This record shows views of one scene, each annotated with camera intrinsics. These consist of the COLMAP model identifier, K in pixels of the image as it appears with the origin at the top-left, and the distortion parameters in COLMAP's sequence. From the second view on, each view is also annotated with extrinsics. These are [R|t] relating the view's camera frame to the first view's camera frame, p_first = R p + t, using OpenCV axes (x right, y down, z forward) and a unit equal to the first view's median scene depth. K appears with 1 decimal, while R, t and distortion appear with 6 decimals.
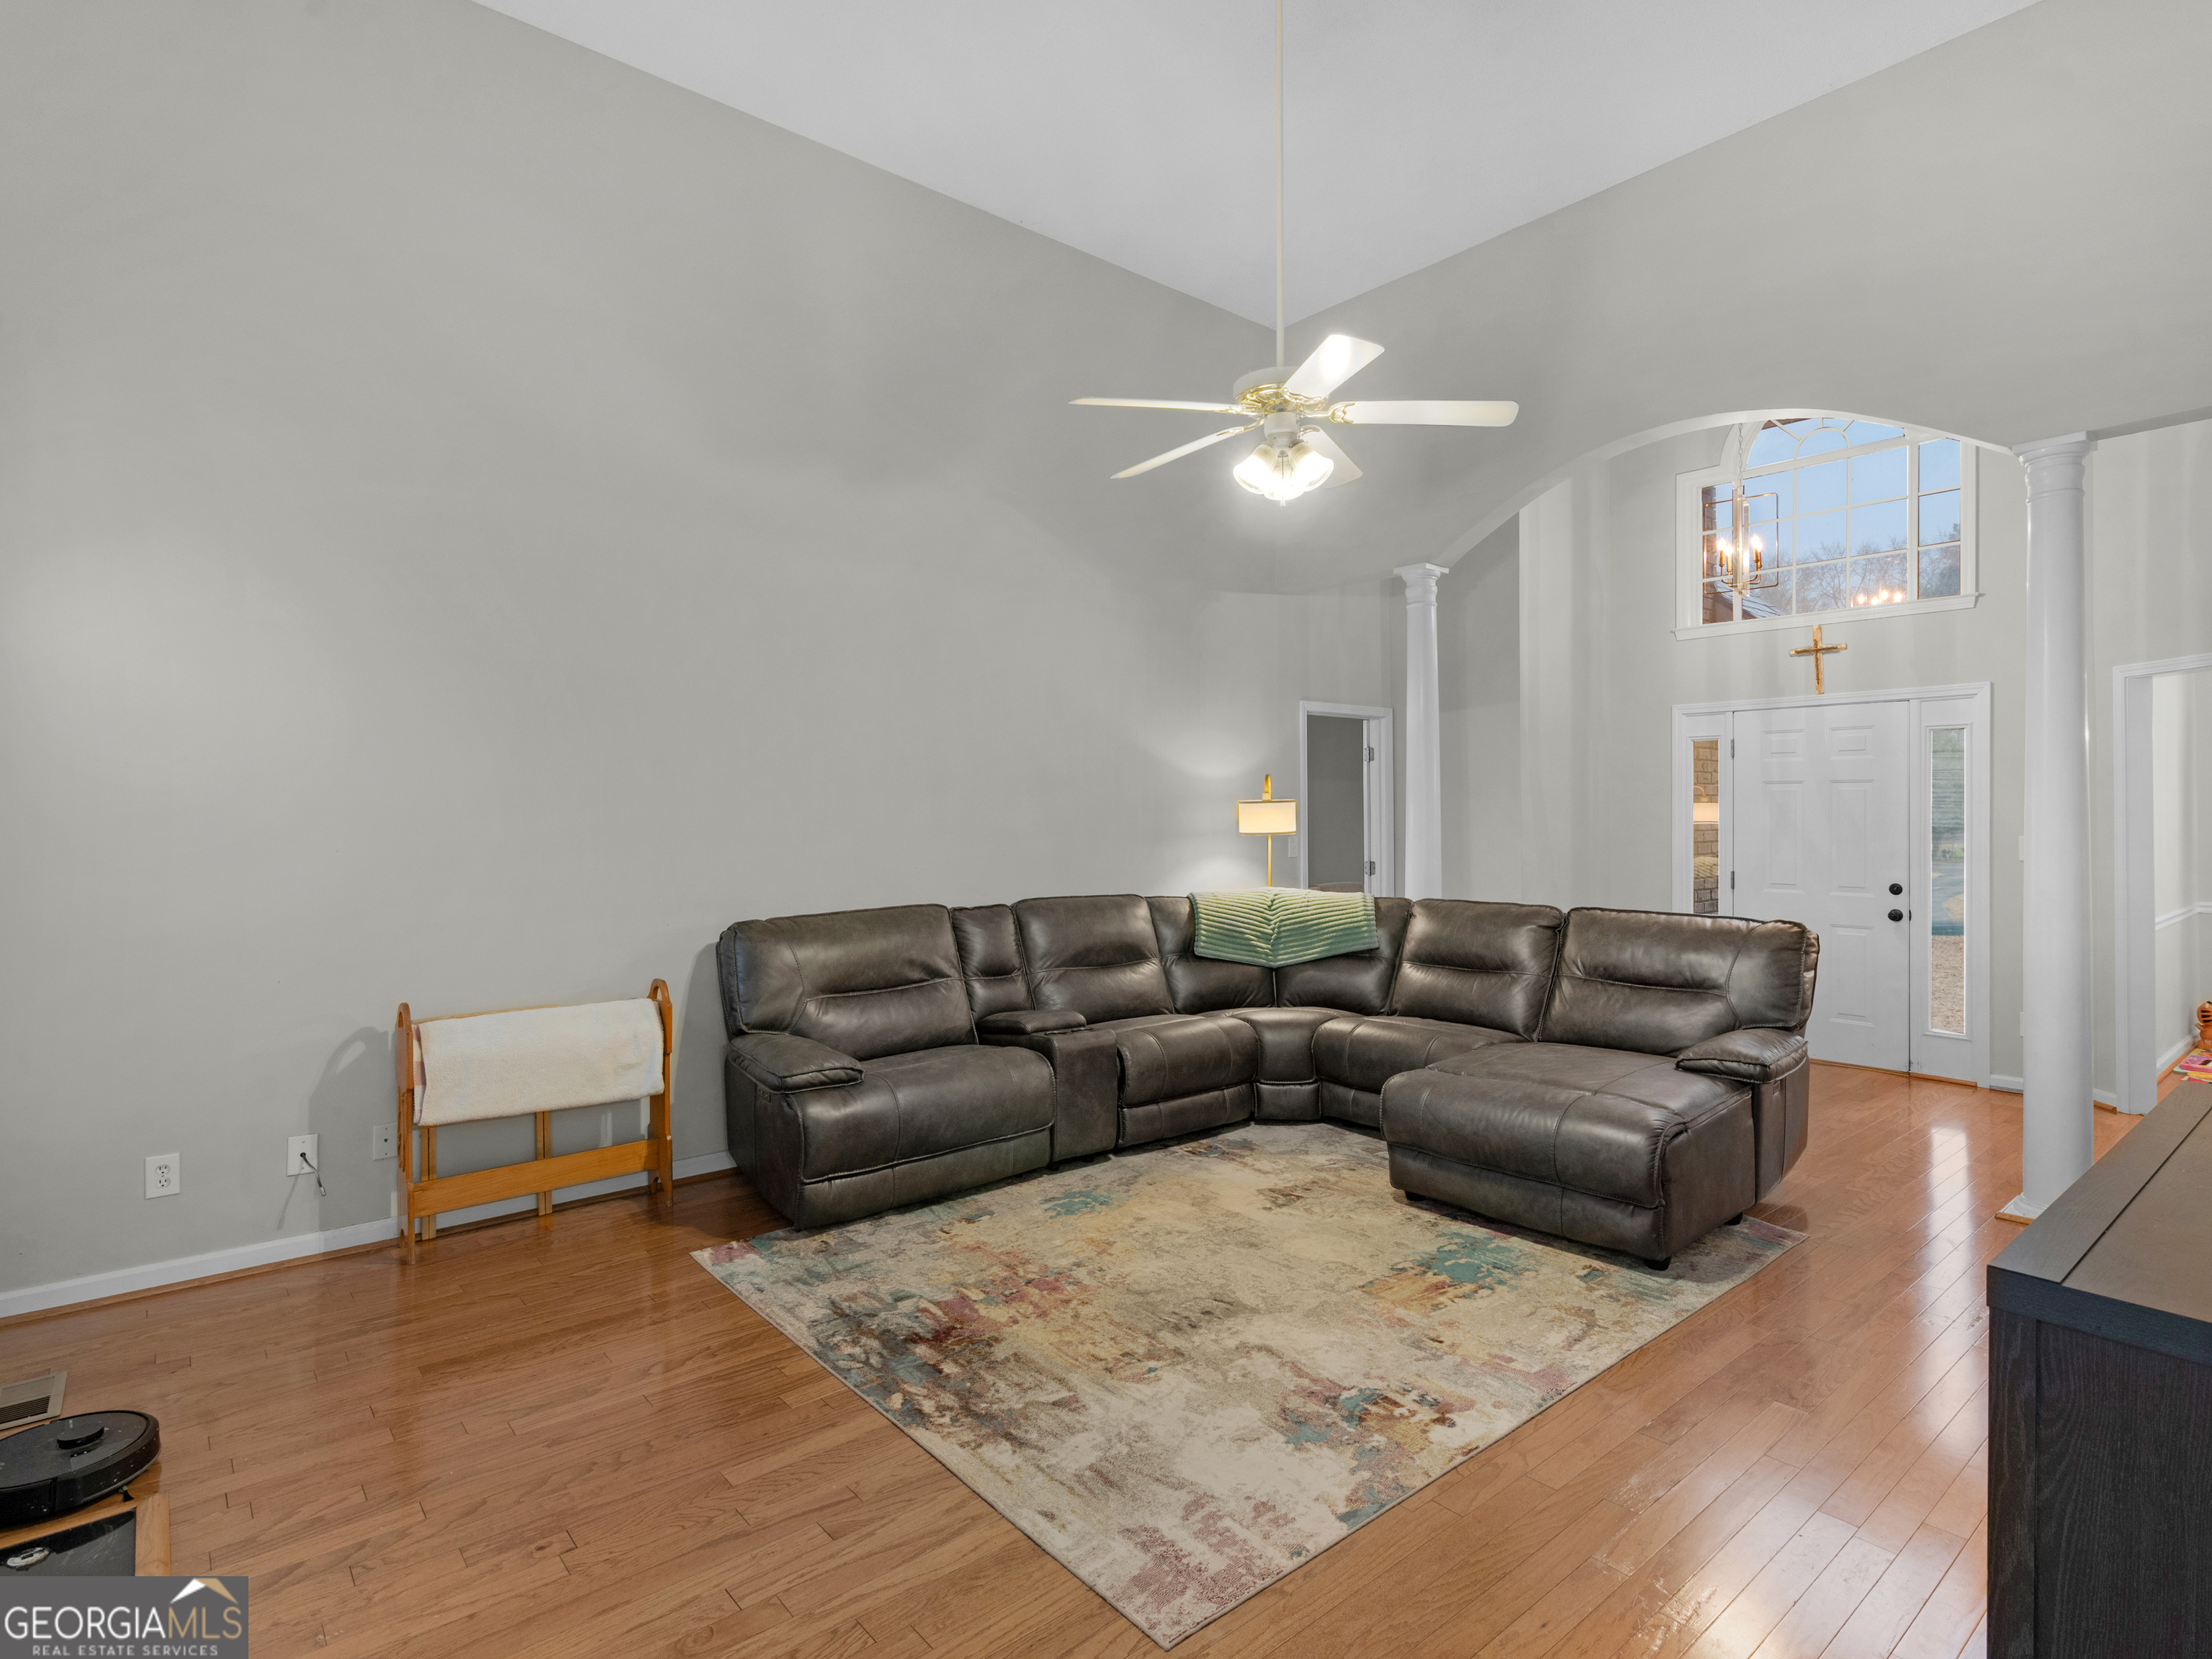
lens RADIAL K [[1106.5, 0, 1214.9], [0, 1106.5, 818.7], [0, 0, 1]] dist [0.001387, -0.000759]
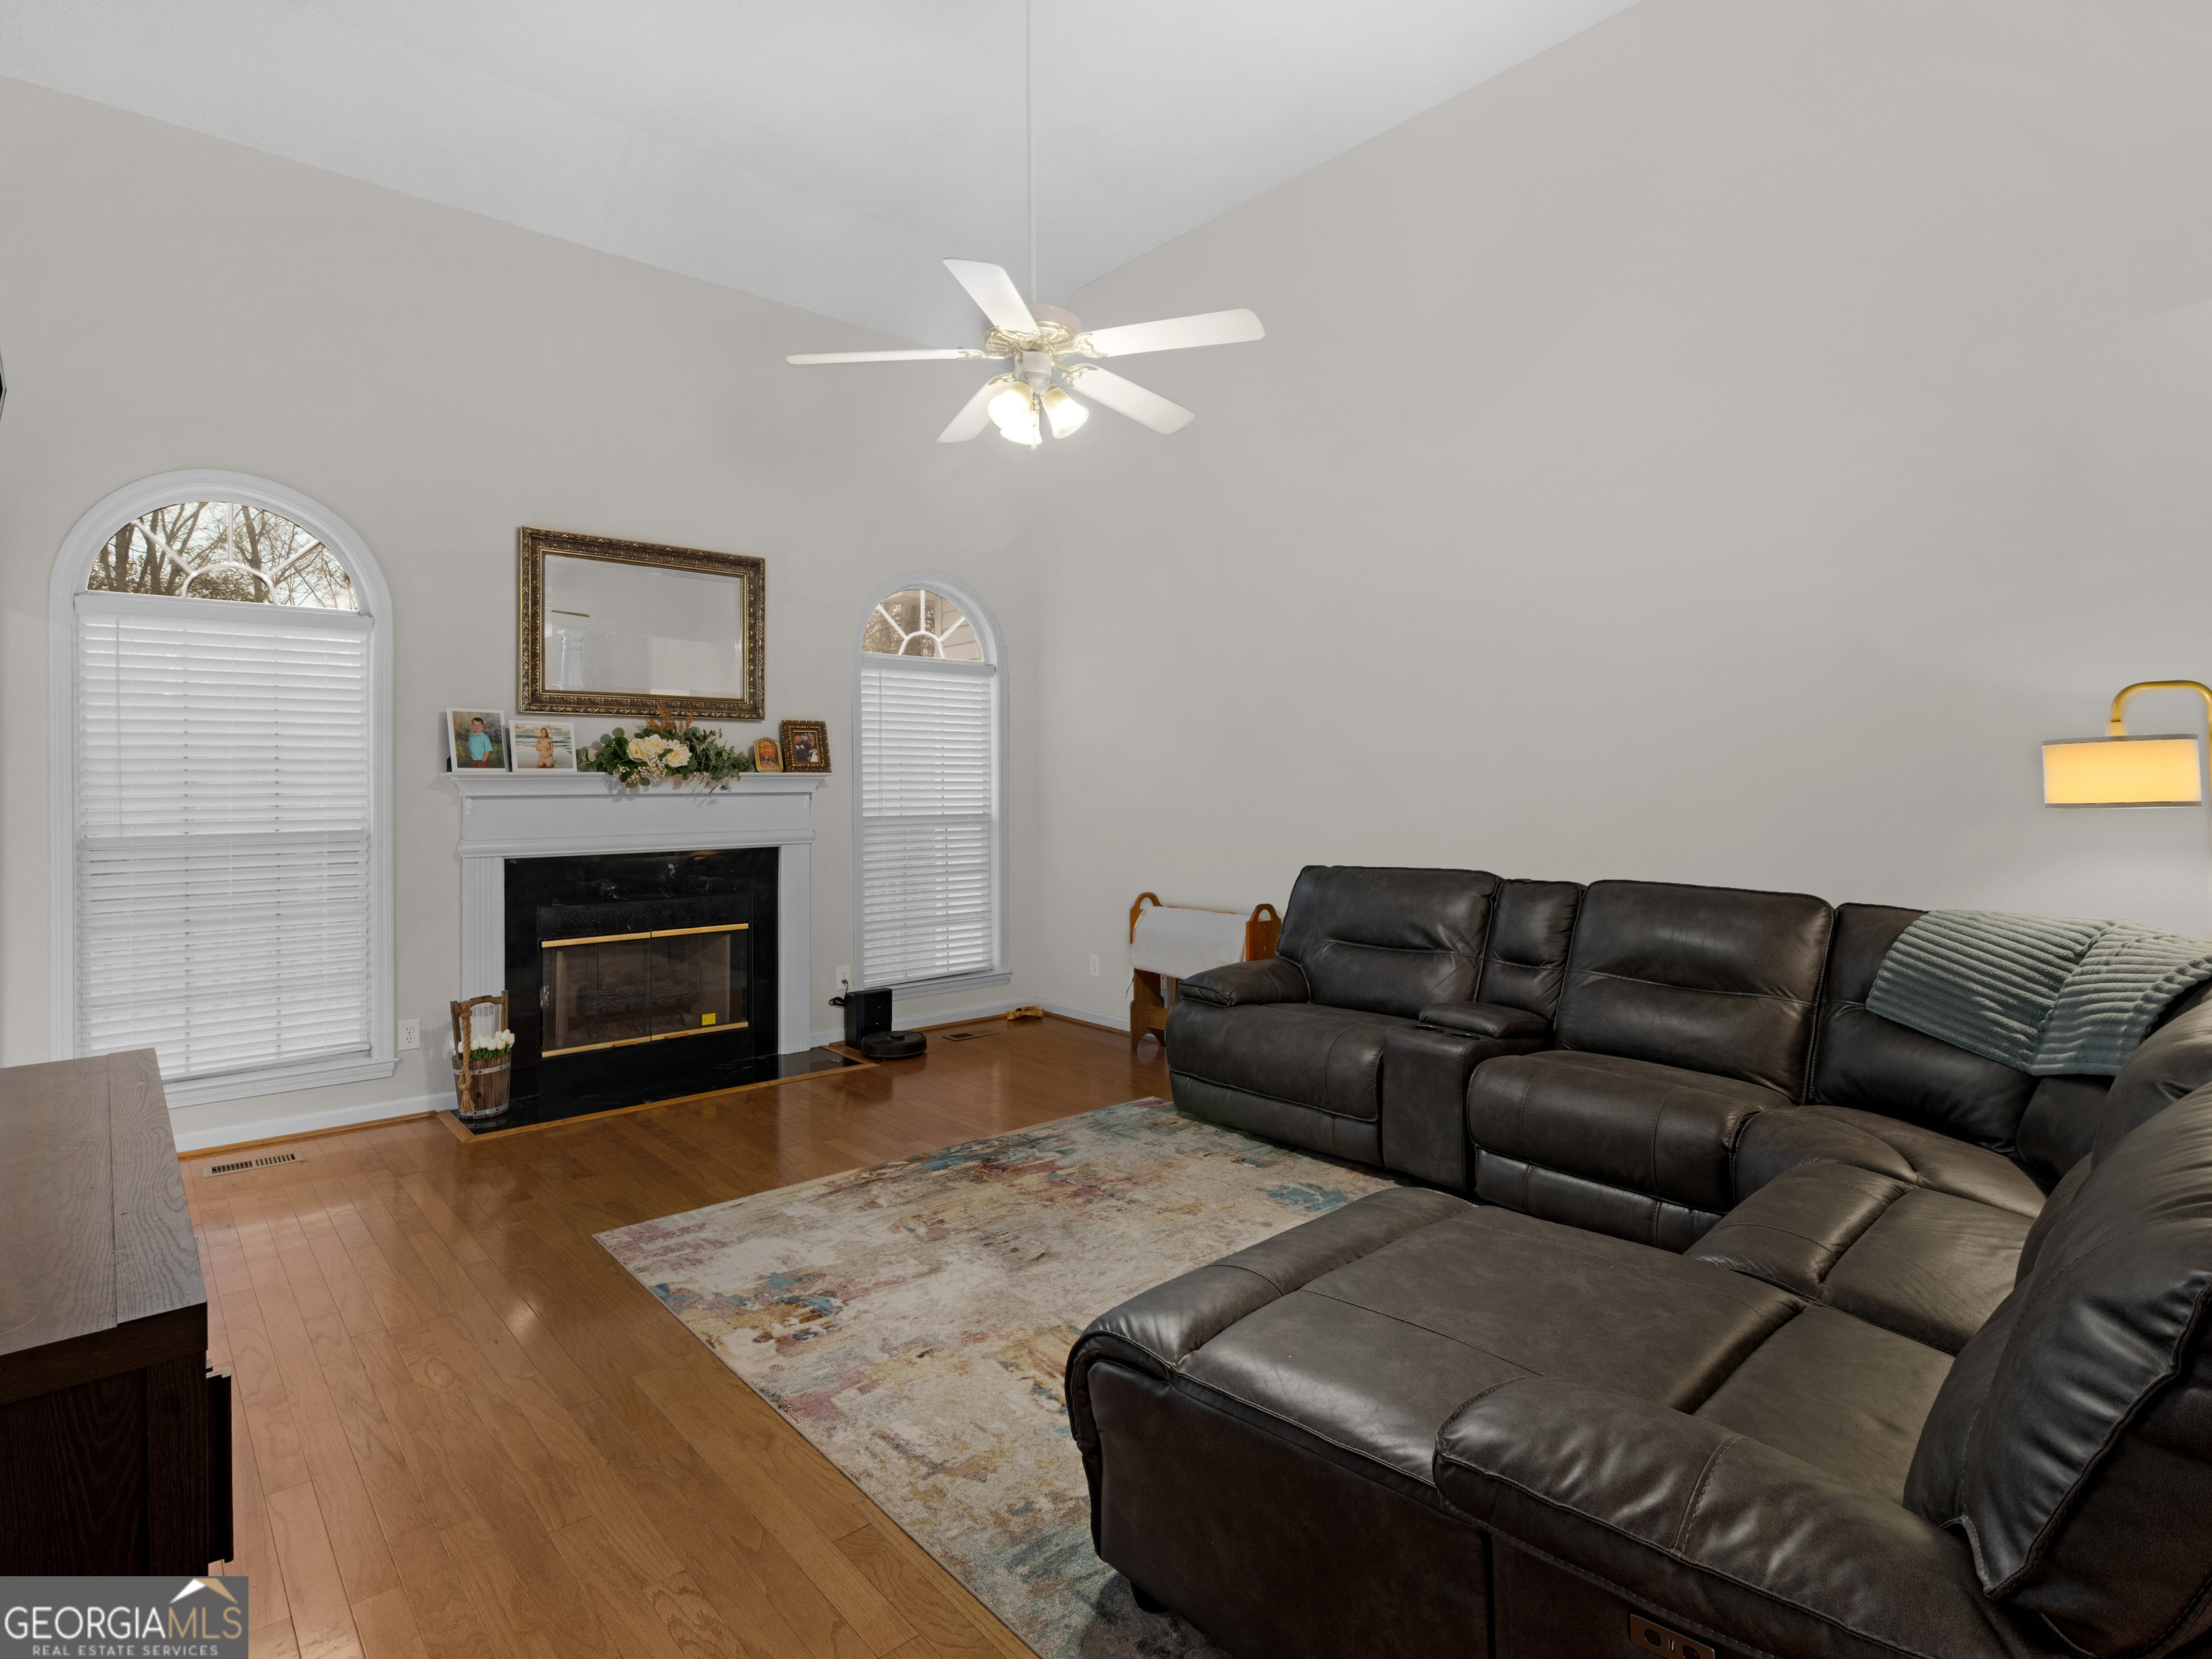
lens RADIAL K [[1146.0, 0, 1097.5], [0, 1146.0, 758.4], [0, 0, 1]] dist [0.000421, -0.000072]
pose [[-0.013081, -0.015499, -0.999794, 1.020464], [0.001294, 0.999879, -0.015517, -0.001701], [0.999914, -0.001496, -0.013059, 1.029253]]
